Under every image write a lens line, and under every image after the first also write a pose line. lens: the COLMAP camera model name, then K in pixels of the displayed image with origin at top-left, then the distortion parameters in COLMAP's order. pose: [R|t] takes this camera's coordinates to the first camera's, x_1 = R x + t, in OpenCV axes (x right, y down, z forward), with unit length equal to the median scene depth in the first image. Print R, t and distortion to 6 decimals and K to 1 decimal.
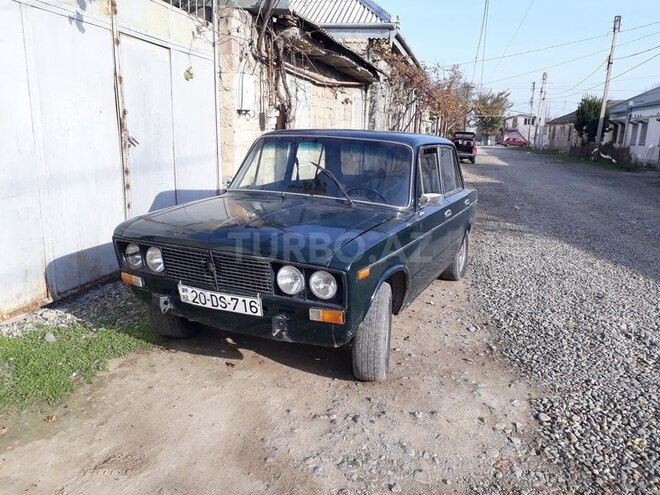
lens RADIAL K [[519.7, 0, 330.0], [0, 519.7, 247.5], [0, 0, 1]] dist [0.021351, -0.007209]
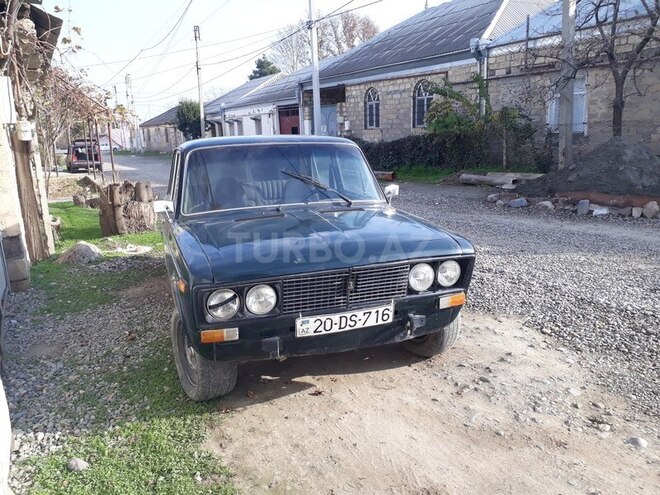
lens RADIAL K [[522.8, 0, 328.0], [0, 522.8, 243.9], [0, 0, 1]] dist [0.083912, -0.140745]
pose [[0.740325, -0.198432, 0.642295, -0.797440], [0.208289, 0.976133, 0.061490, -0.096700], [-0.639167, 0.088260, 0.763987, 0.276091]]
